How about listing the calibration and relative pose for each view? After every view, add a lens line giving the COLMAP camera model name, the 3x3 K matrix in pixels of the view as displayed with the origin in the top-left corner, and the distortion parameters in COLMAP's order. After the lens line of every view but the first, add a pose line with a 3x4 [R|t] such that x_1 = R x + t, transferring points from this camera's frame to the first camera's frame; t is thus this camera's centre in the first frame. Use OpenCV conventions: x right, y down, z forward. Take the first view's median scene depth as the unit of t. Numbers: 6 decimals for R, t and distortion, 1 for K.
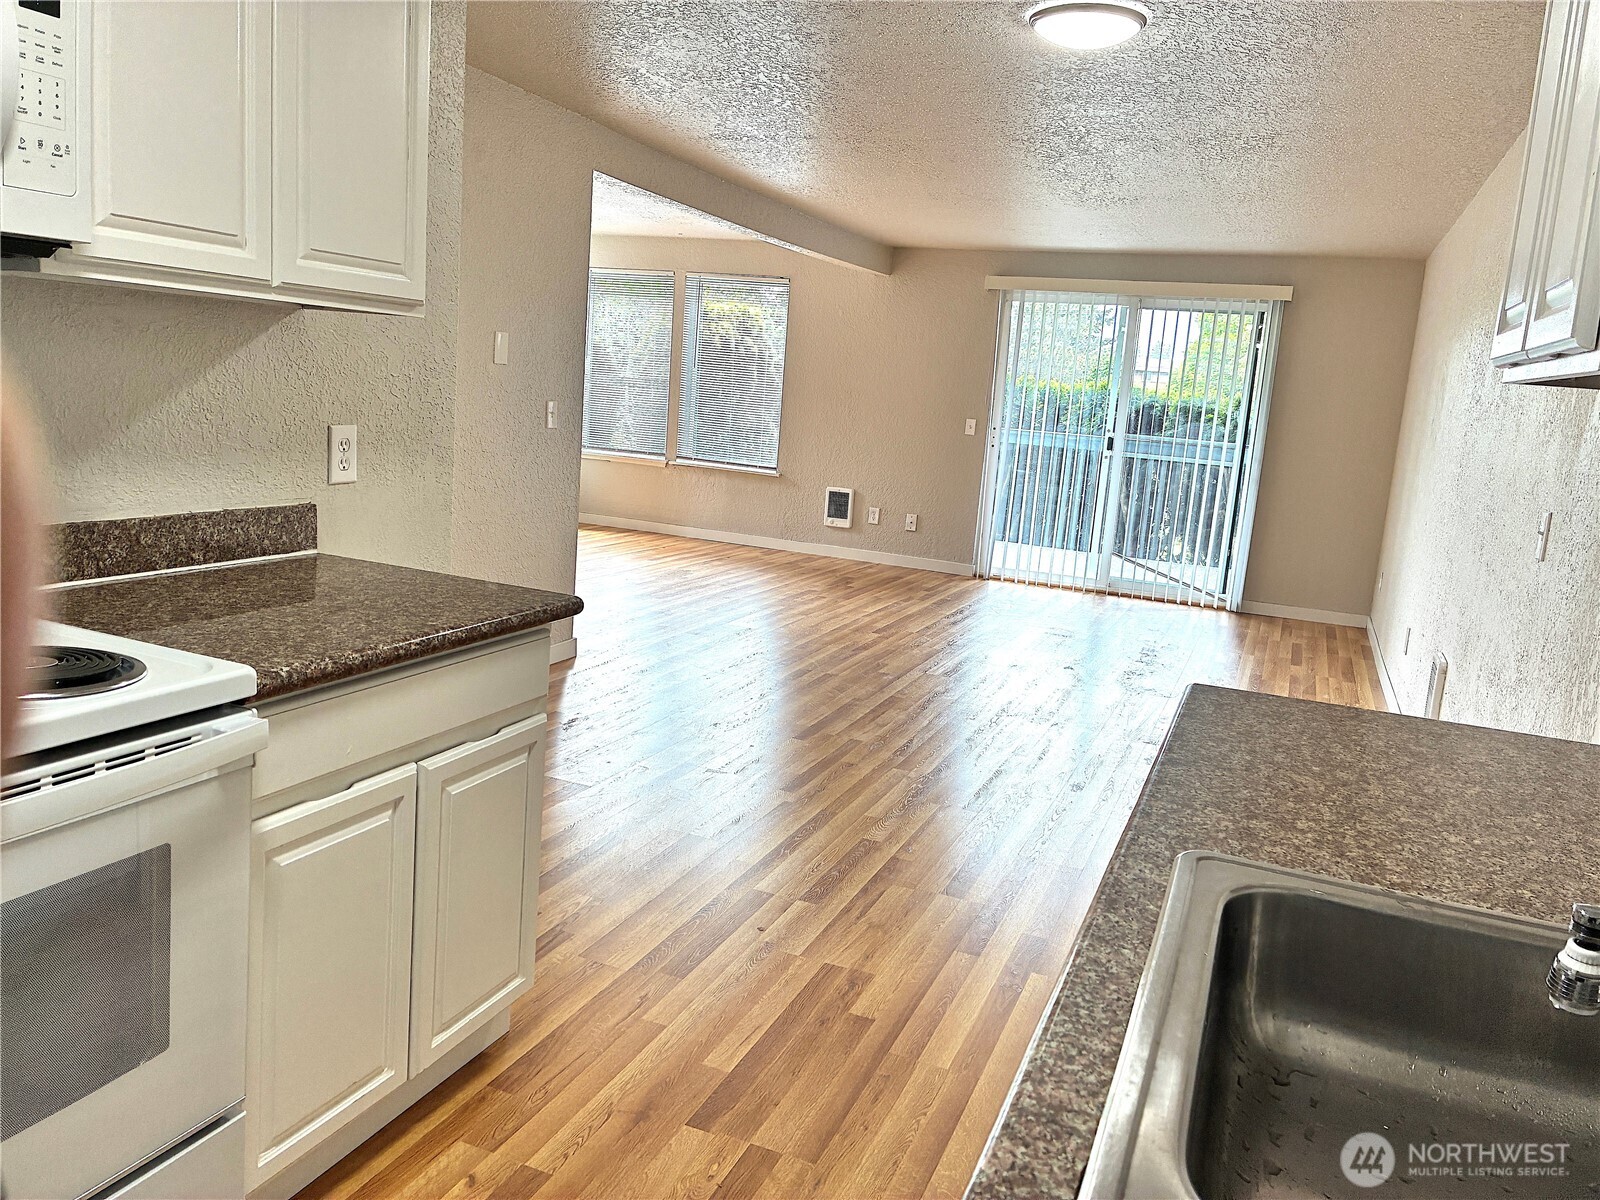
lens RADIAL K [[1220.2, 0, 796.6], [0, 1220.2, 595.2], [0, 0, 1]] dist [0.039219, -0.045262]
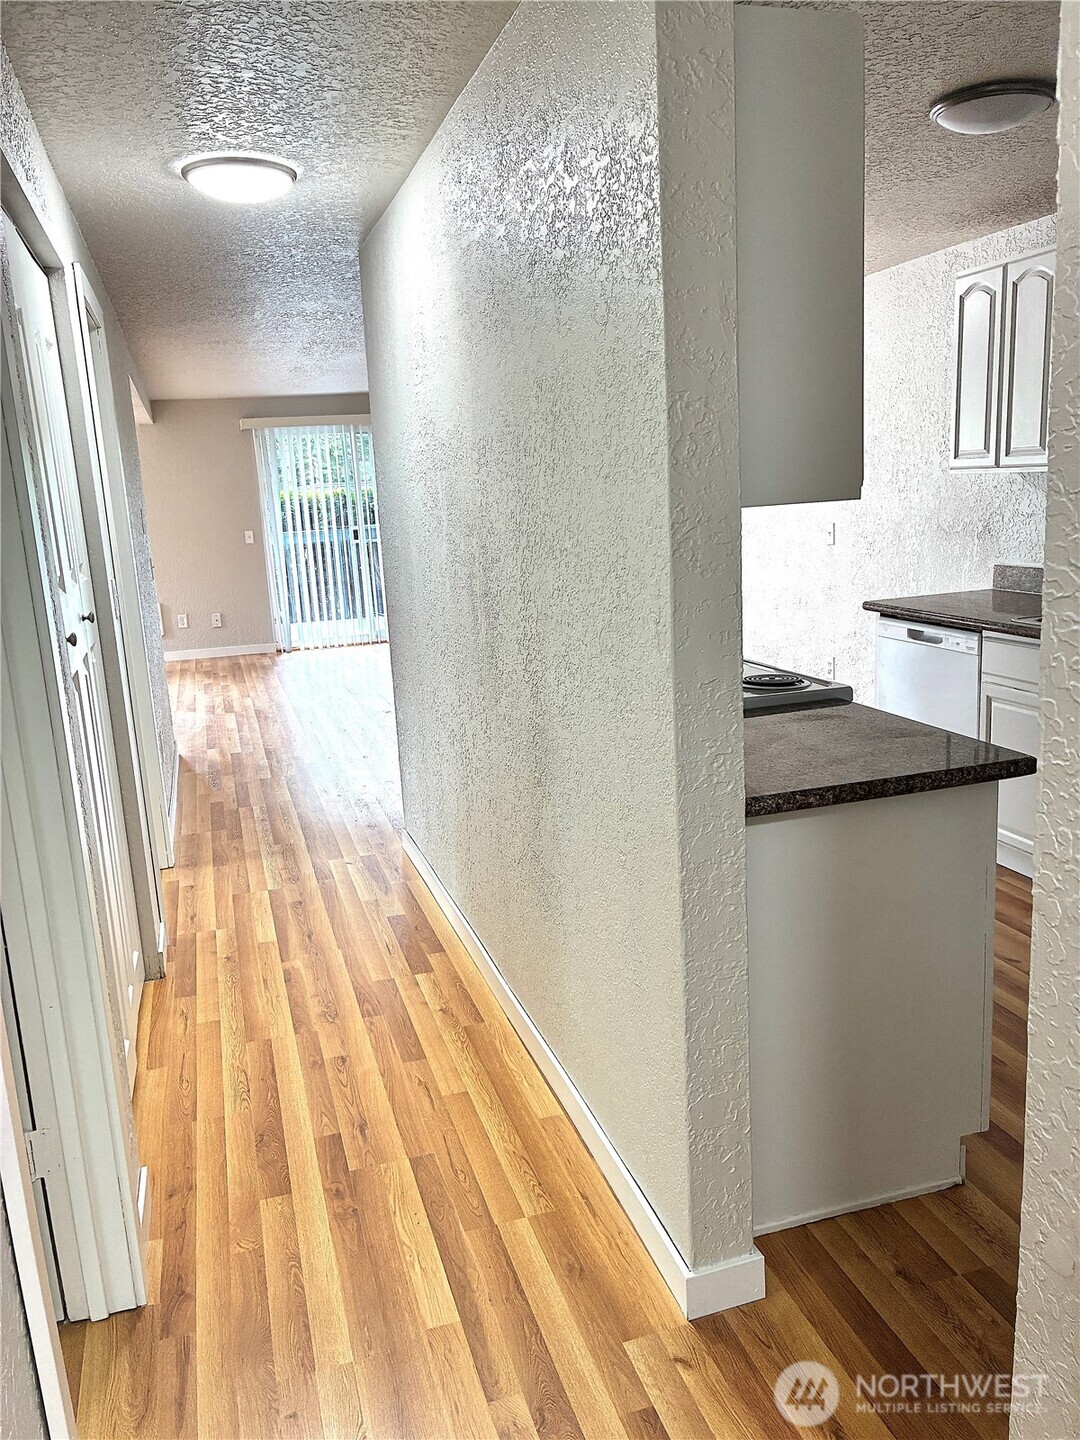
lens RADIAL K [[1098.2, 0, 548.9], [0, 1098.2, 718.1], [0, 0, 1]] dist [0.039219, -0.045262]
pose [[0.758678, -0.246124, 0.603184, -0.375858], [0.218165, 0.968413, 0.120747, -0.027081], [-0.613850, 0.039986, 0.788409, -0.090914]]
